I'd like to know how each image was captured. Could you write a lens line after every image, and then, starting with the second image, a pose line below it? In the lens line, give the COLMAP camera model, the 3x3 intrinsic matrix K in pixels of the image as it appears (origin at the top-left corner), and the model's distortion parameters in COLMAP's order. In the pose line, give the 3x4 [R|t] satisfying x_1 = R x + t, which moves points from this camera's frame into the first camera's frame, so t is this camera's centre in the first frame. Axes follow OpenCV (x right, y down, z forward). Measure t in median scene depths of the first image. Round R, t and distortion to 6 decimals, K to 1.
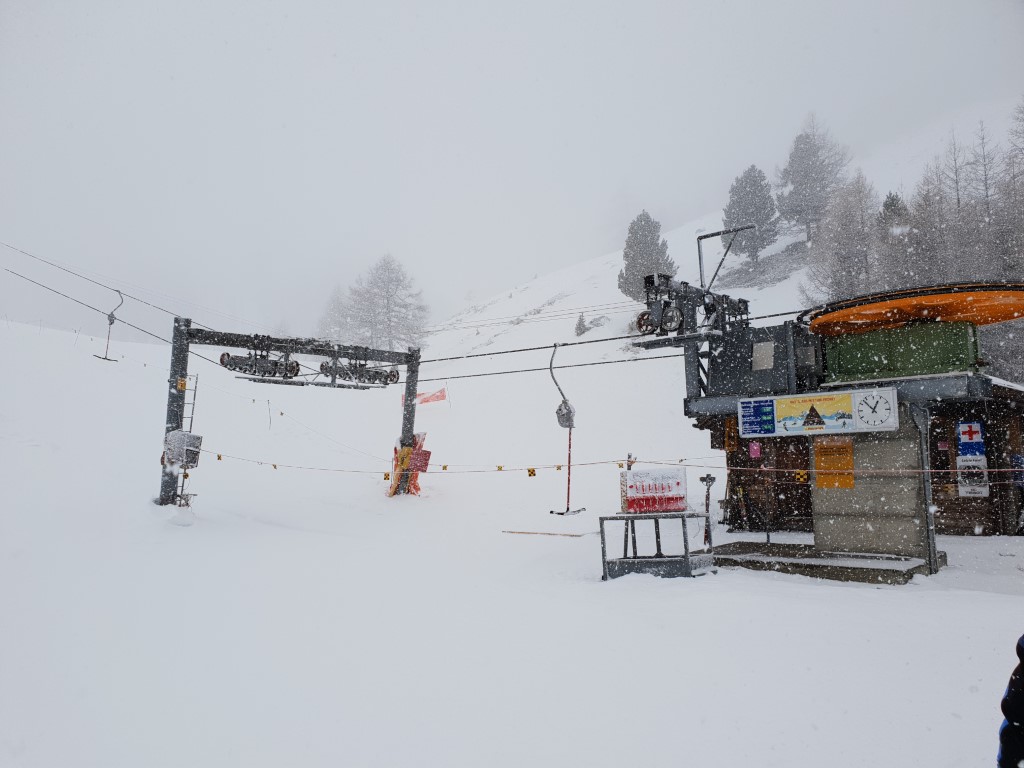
lens RADIAL K [[781.4, 0, 512.0], [0, 781.4, 384.0], [0, 0, 1]] dist [0.002778, 0.000516]
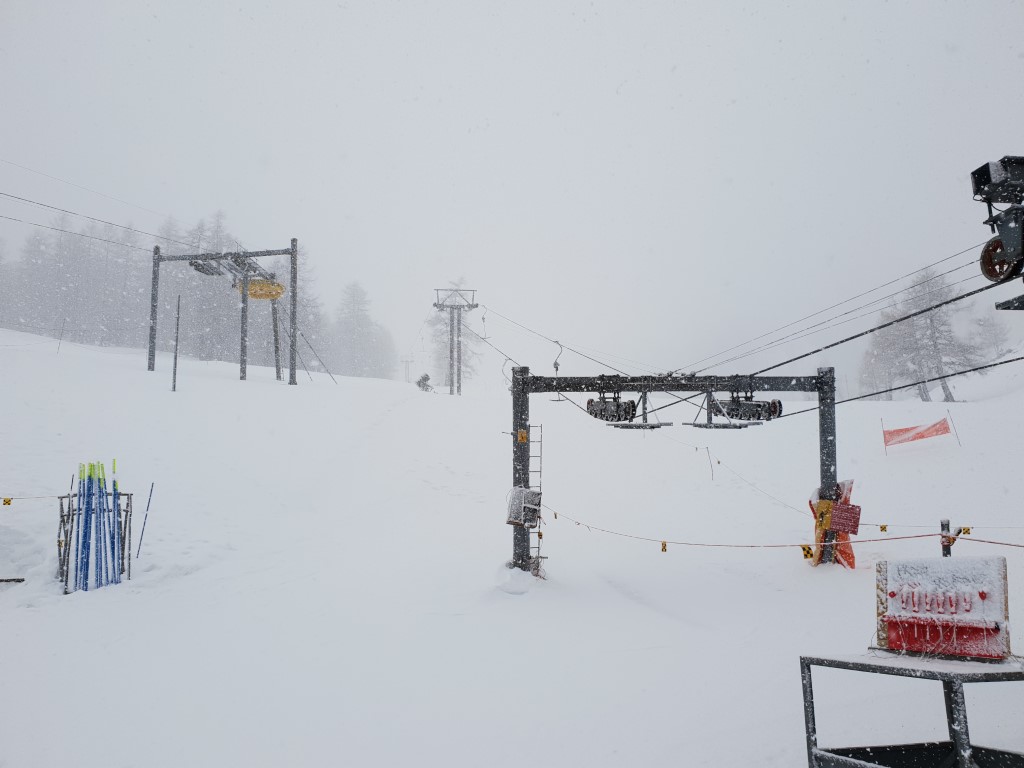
lens RADIAL K [[768.0, 0, 512.0], [0, 768.0, 384.0], [0, 0, 1]] dist [0.003723, -0.067661]
pose [[0.722957, -0.109974, -0.682084, 0.188077], [0.066981, 0.993756, -0.089231, 0.017377], [0.687638, 0.018824, 0.725809, 0.295716]]
